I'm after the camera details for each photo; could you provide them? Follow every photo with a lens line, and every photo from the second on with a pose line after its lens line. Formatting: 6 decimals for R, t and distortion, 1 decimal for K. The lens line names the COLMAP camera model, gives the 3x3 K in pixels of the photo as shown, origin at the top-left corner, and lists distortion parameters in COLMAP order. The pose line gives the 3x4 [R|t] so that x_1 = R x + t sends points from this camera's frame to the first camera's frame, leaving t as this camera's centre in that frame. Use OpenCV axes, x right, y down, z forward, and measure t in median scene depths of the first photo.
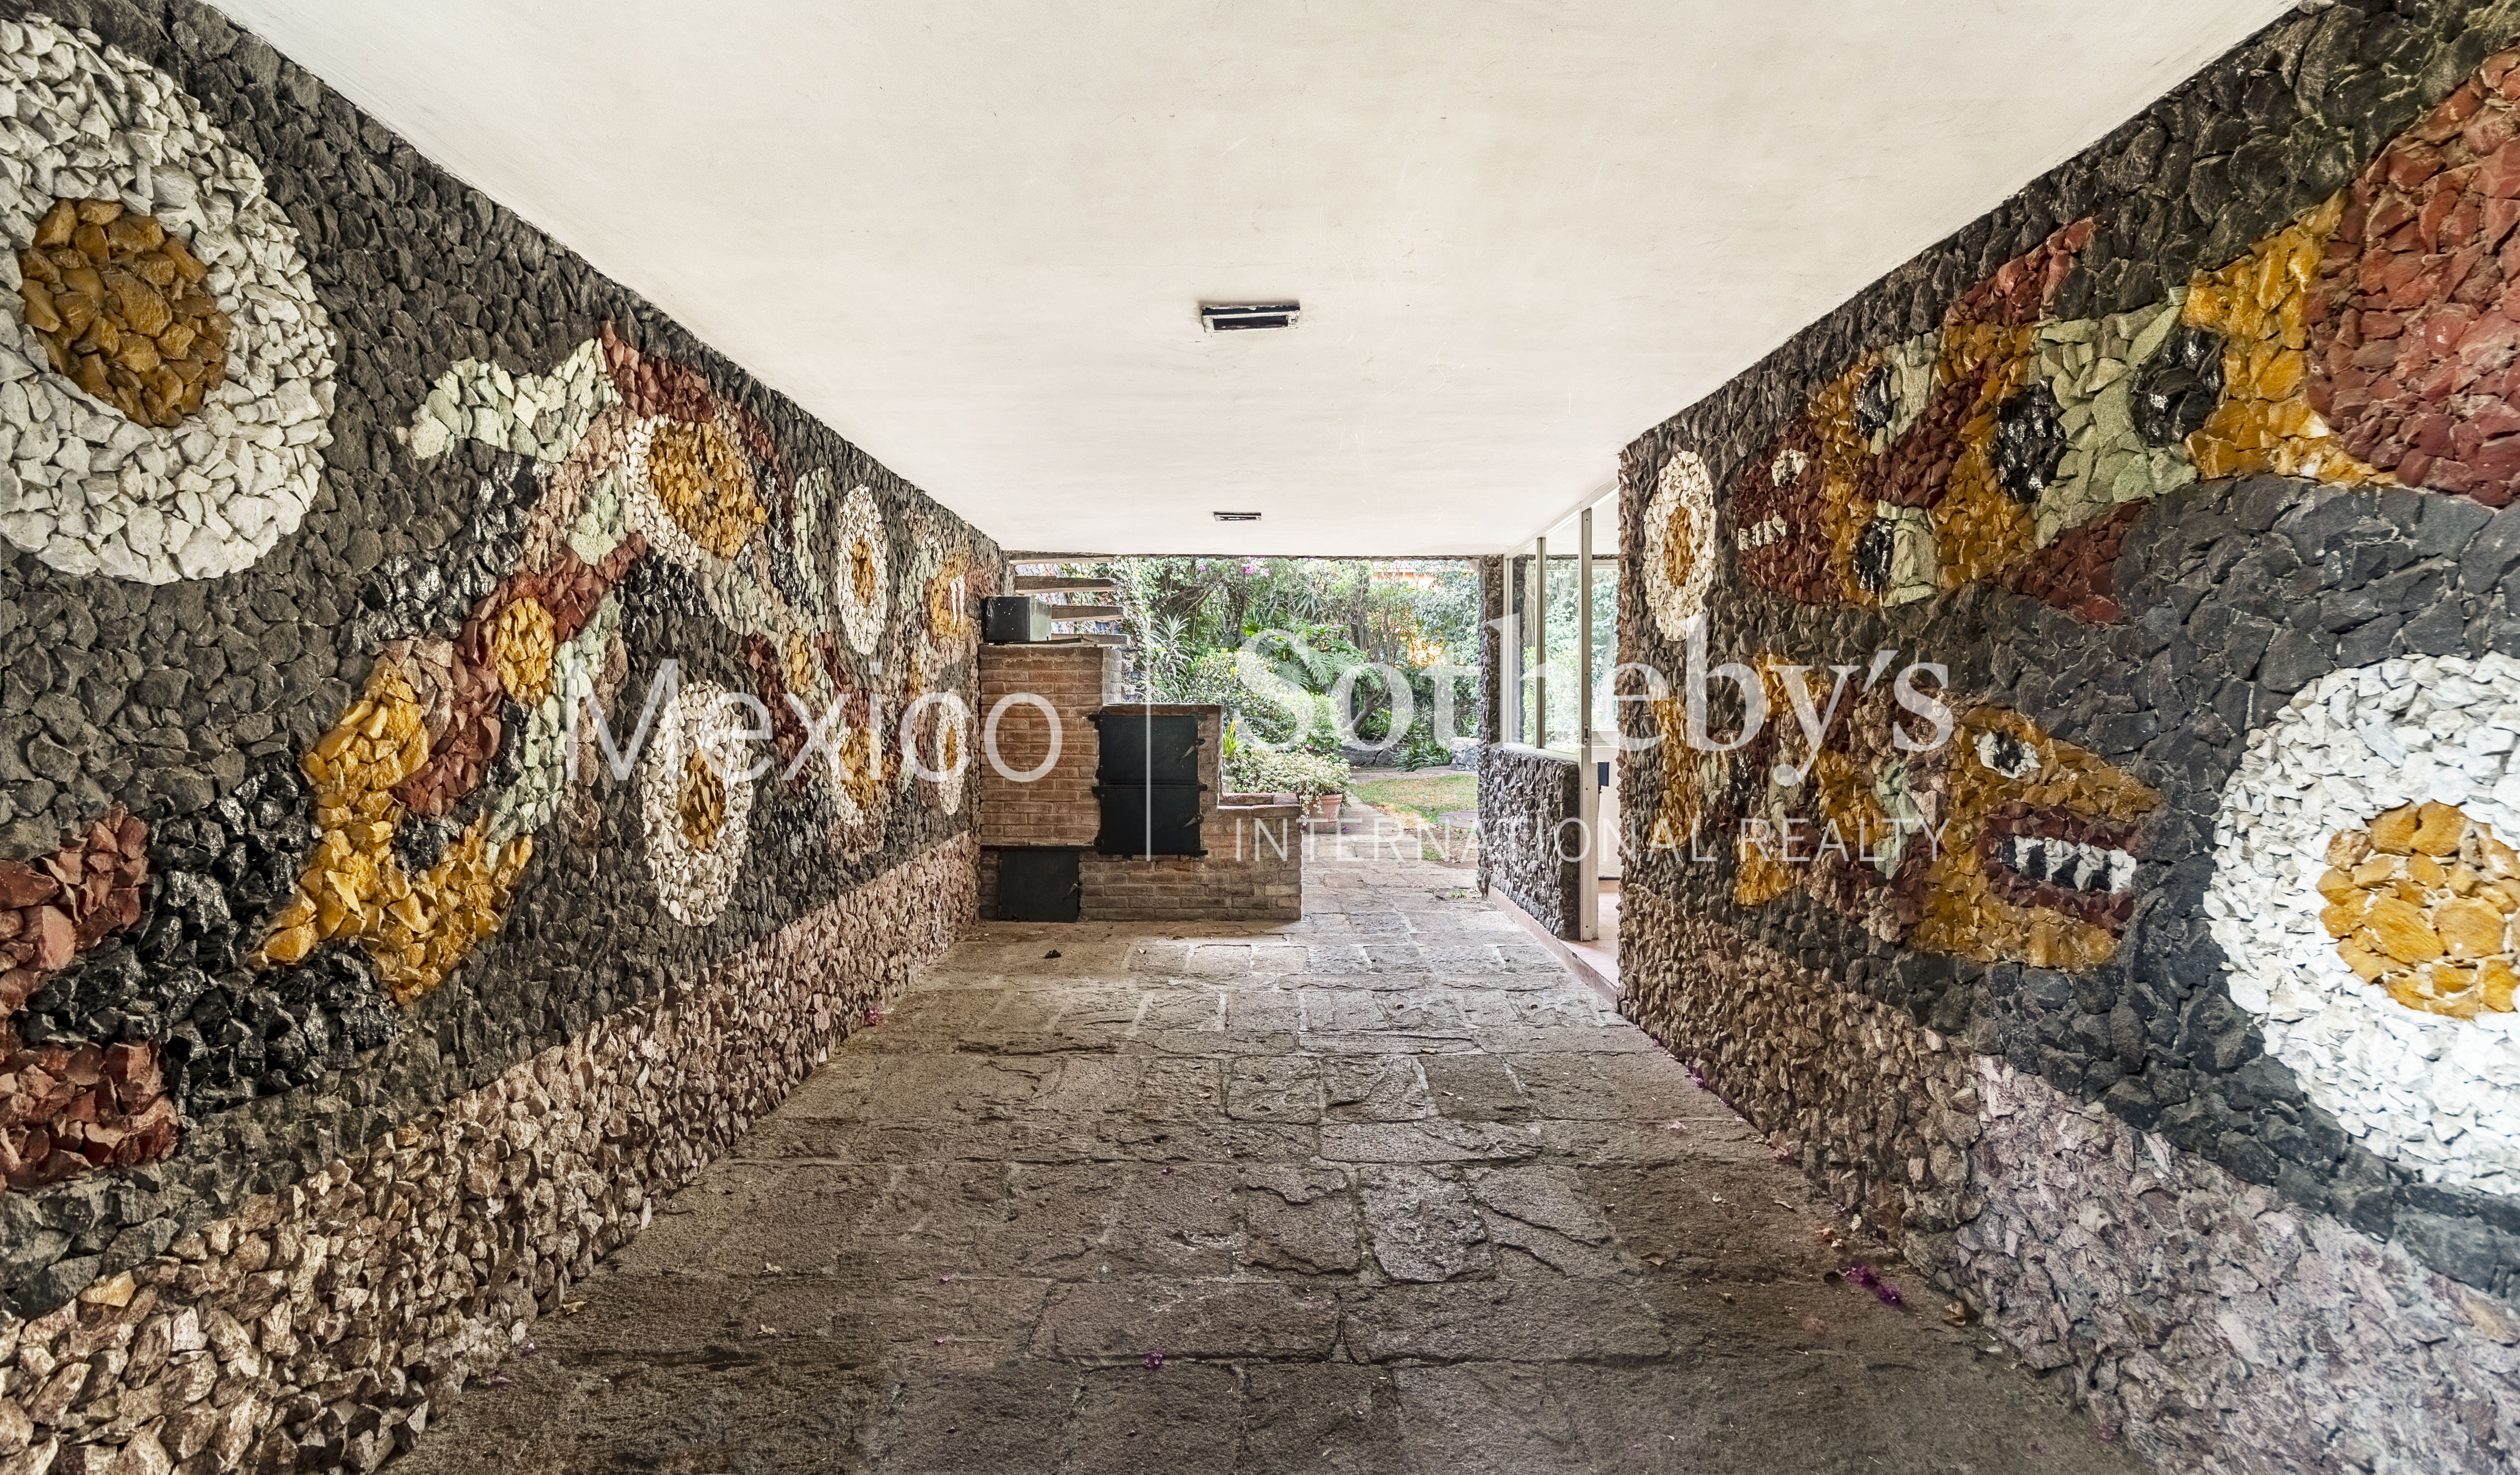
lens RADIAL K [[1169.2, 0, 1250.2], [0, 1169.2, 737.2], [0, 0, 1]] dist [0.006218, -0.000464]
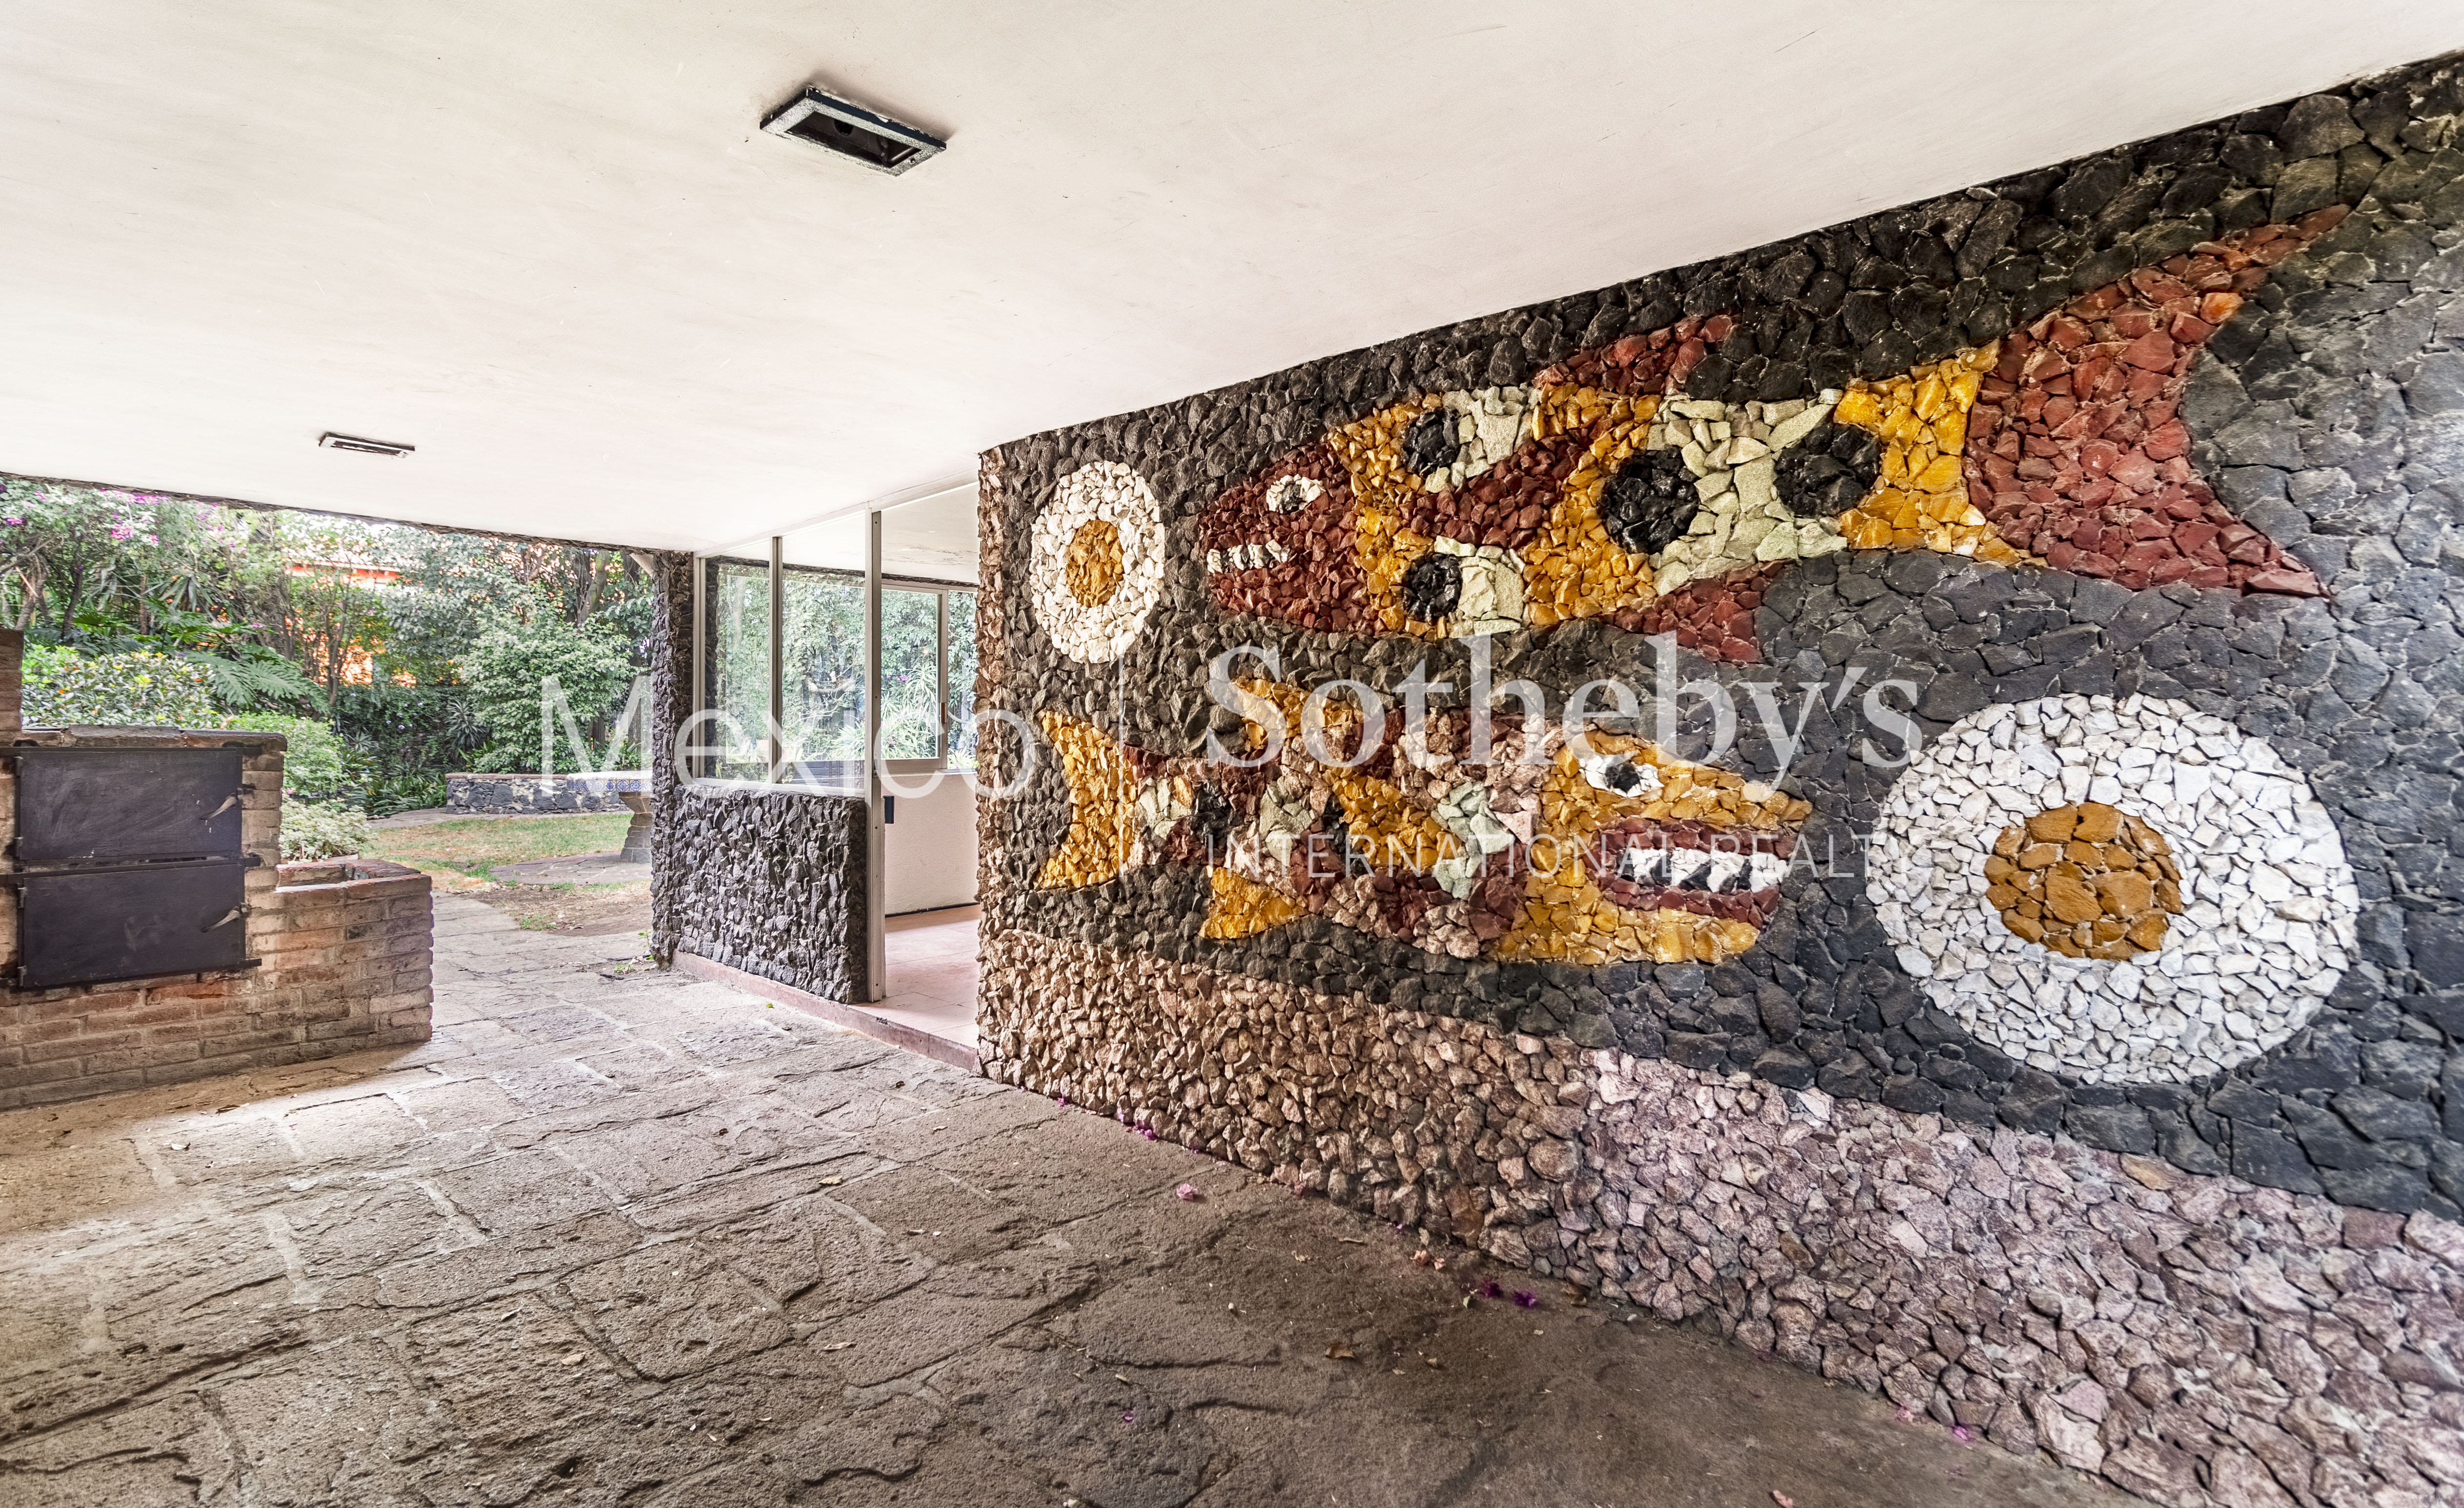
lens RADIAL K [[1155.6, 0, 1237.8], [0, 1155.6, 739.1], [0, 0, 1]] dist [0.003735, 0.000185]
pose [[0.677240, -0.002134, 0.735759, -0.386691], [0.019150, 0.999708, -0.014727, -0.010391], [-0.735513, 0.024063, 0.677083, 0.488861]]
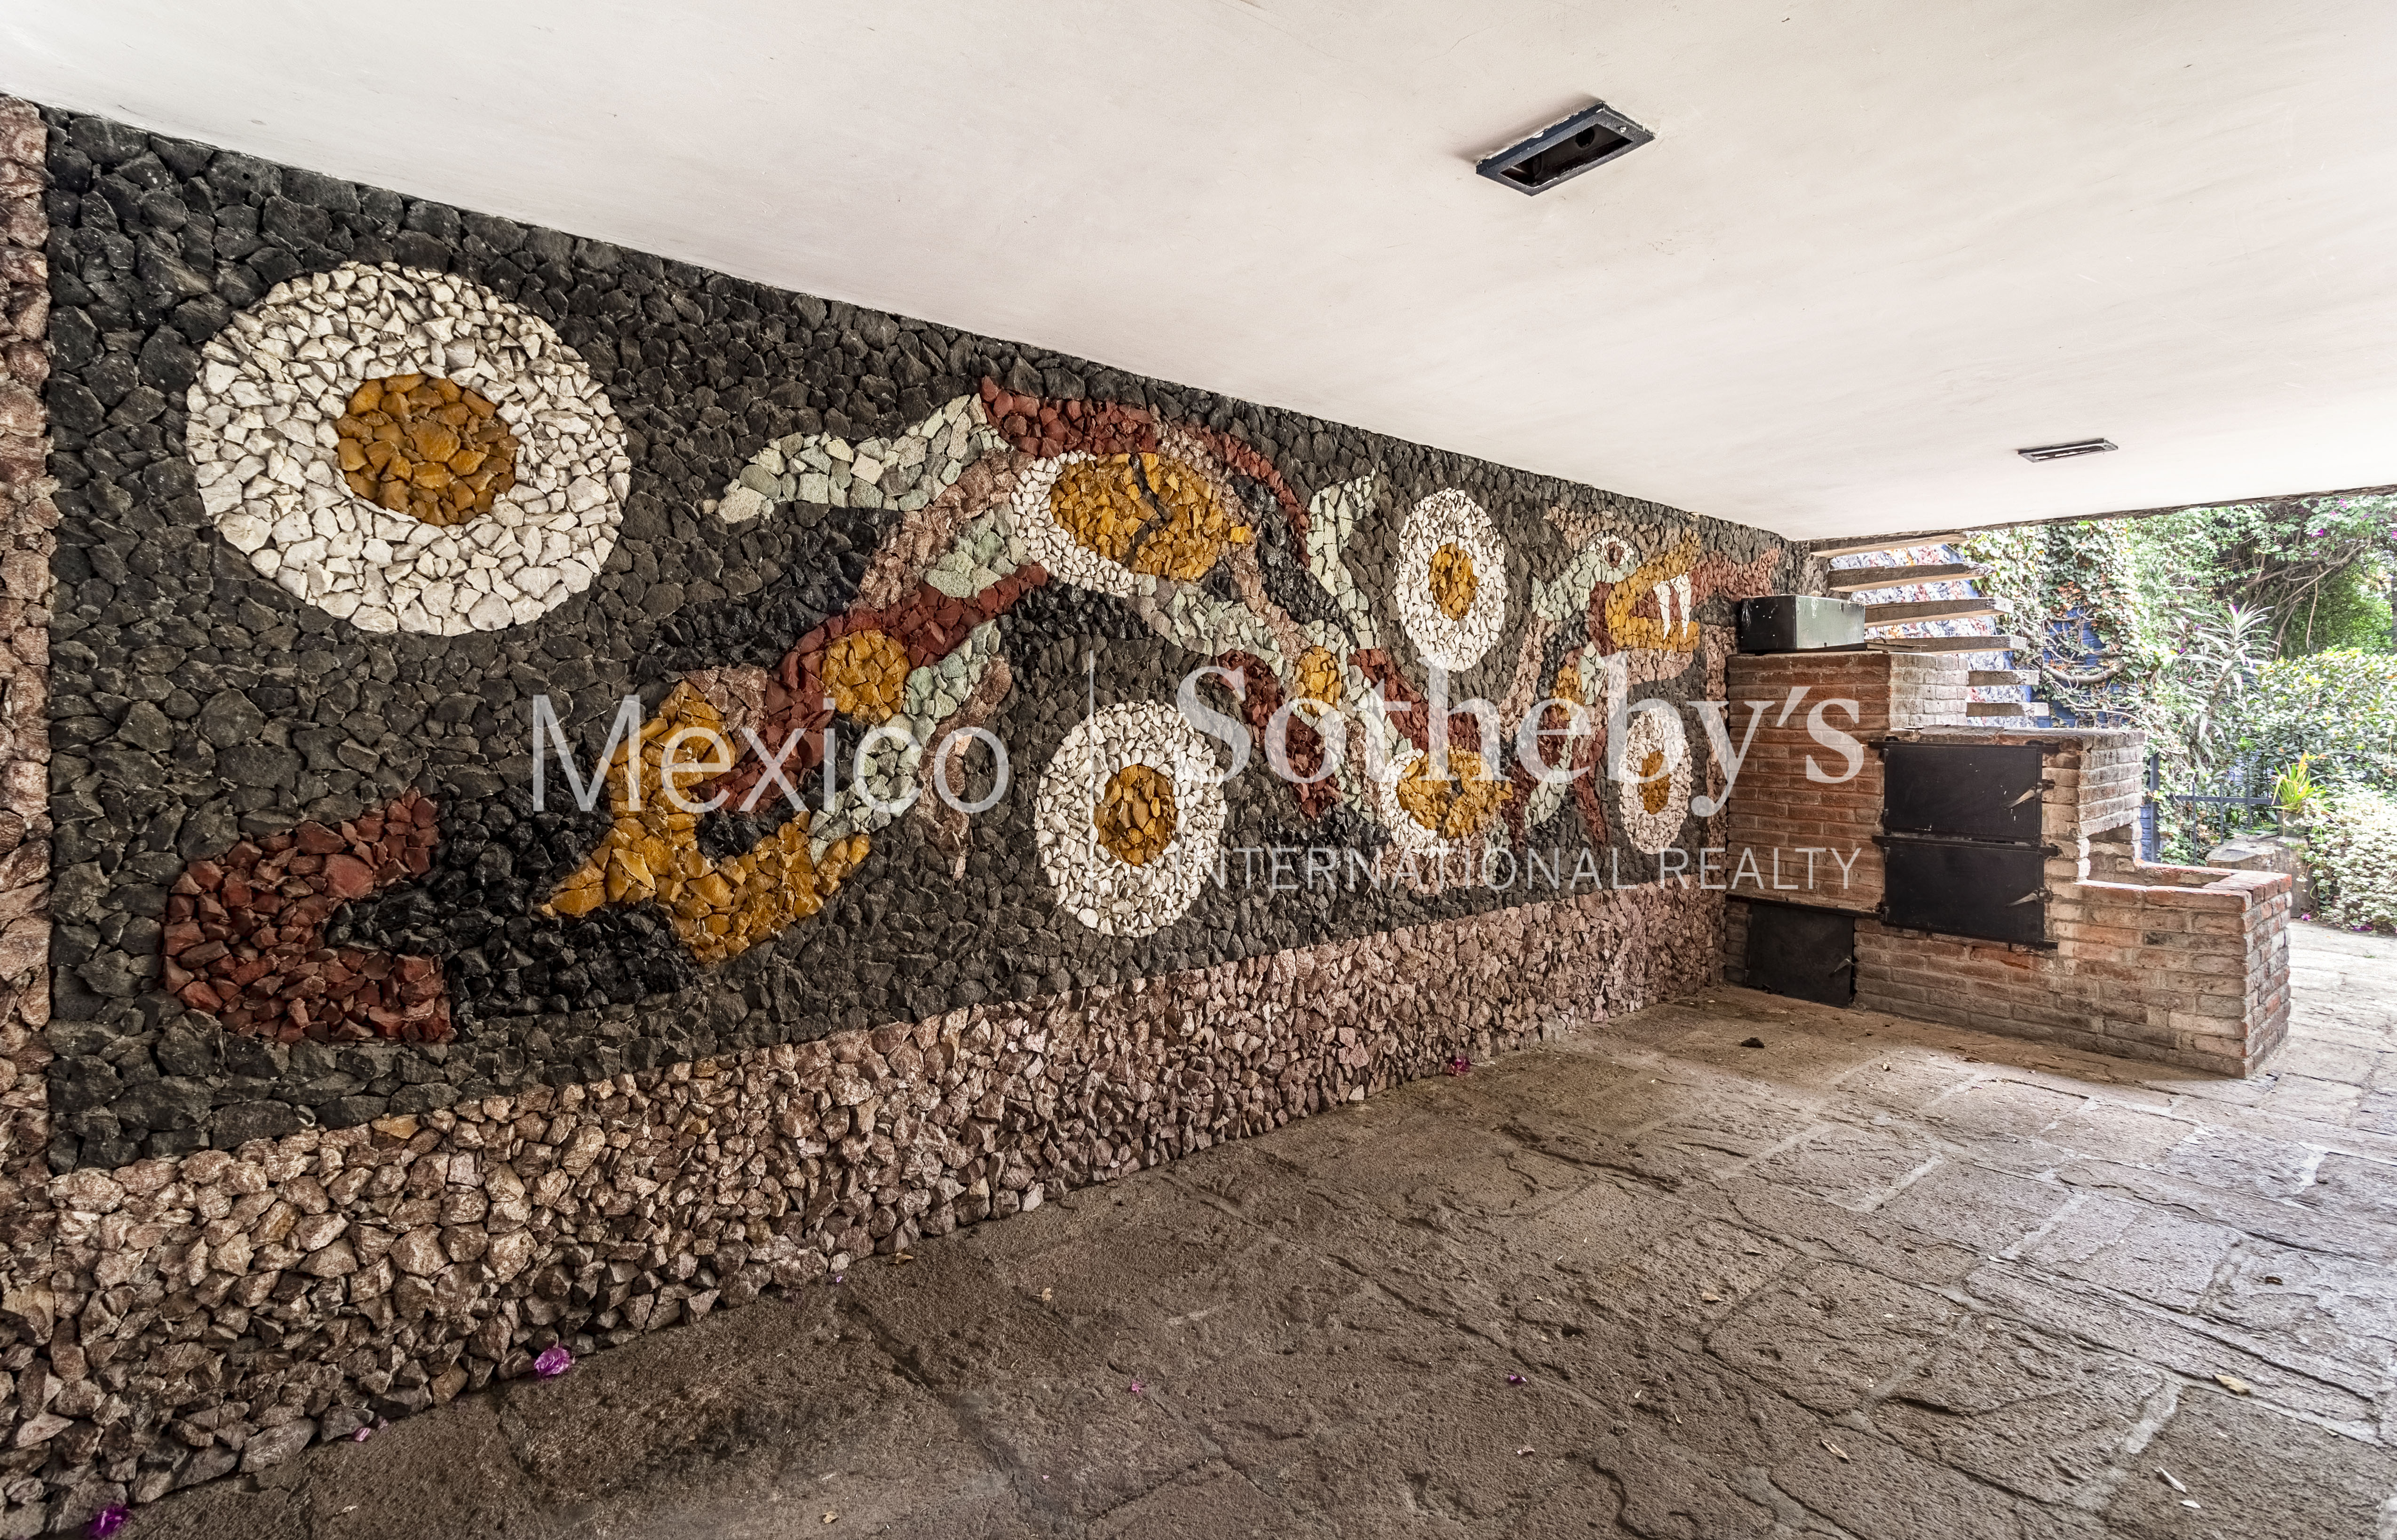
lens RADIAL K [[1133.0, 0, 1203.4], [0, 1133.0, 728.6], [0, 0, 1]] dist [0.001337, 0.001414]
pose [[0.635012, 0.013514, -0.772384, 0.435679], [-0.031420, 0.999471, -0.008344, -0.021673], [0.771863, 0.029567, 0.635101, 0.516050]]
